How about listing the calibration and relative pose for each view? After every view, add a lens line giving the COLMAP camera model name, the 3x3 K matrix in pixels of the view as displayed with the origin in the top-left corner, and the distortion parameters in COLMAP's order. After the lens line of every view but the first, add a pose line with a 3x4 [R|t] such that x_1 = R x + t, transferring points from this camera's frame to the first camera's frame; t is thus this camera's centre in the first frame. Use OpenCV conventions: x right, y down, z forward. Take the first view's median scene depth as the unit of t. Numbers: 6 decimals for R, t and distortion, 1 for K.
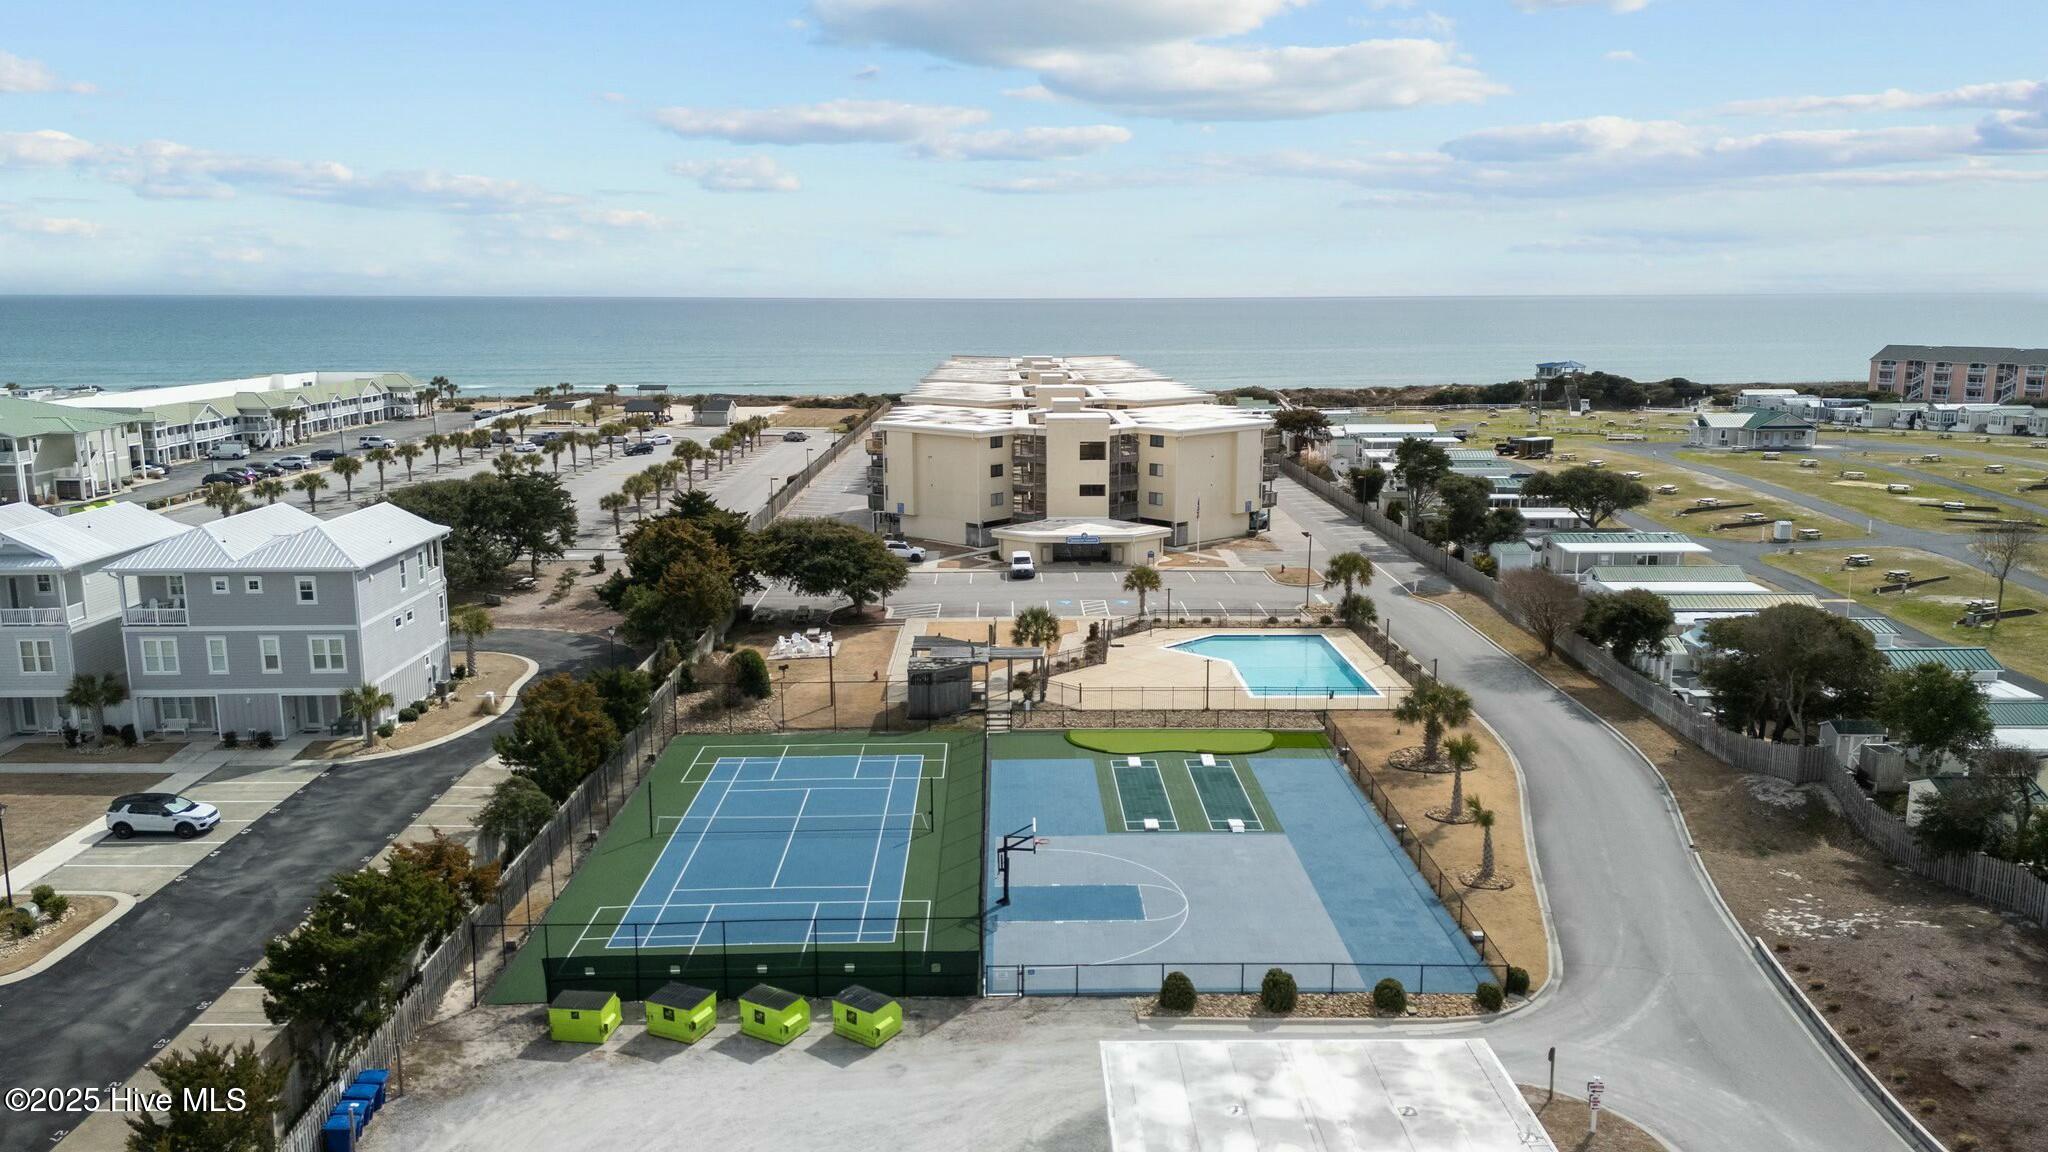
lens RADIAL K [[1489.0, 0, 1033.2], [0, 1489.0, 576.2], [0, 0, 1]] dist [0.094864, -0.097391]
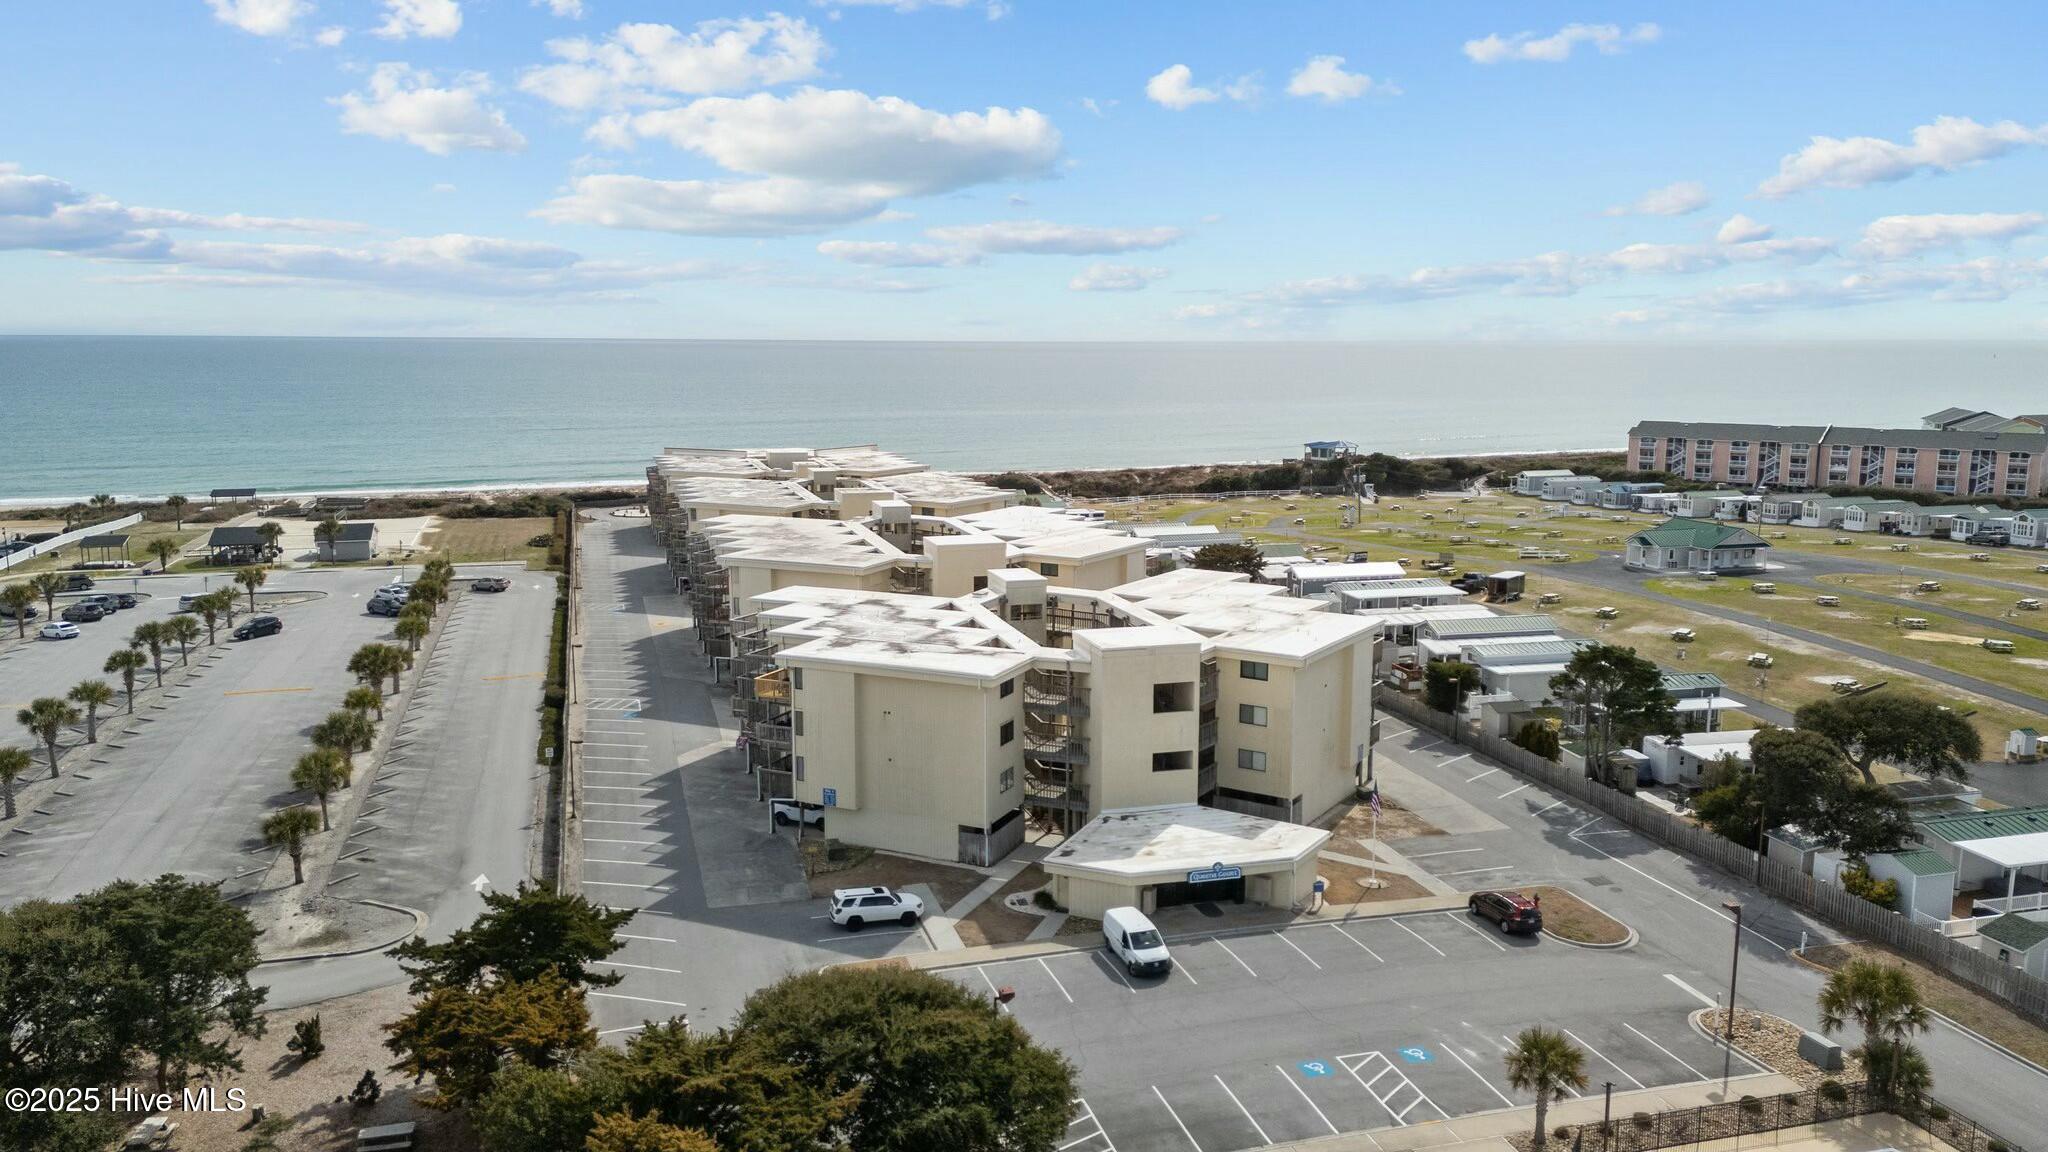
lens RADIAL K [[1489.0, 0, 1033.2], [0, 1489.0, 576.2], [0, 0, 1]] dist [0.094864, -0.097391]
pose [[0.964636, -0.037731, 0.260872, -0.225204], [0.044836, 0.998766, -0.021337, -0.162348], [-0.259745, 0.032279, 0.965138, 0.563728]]
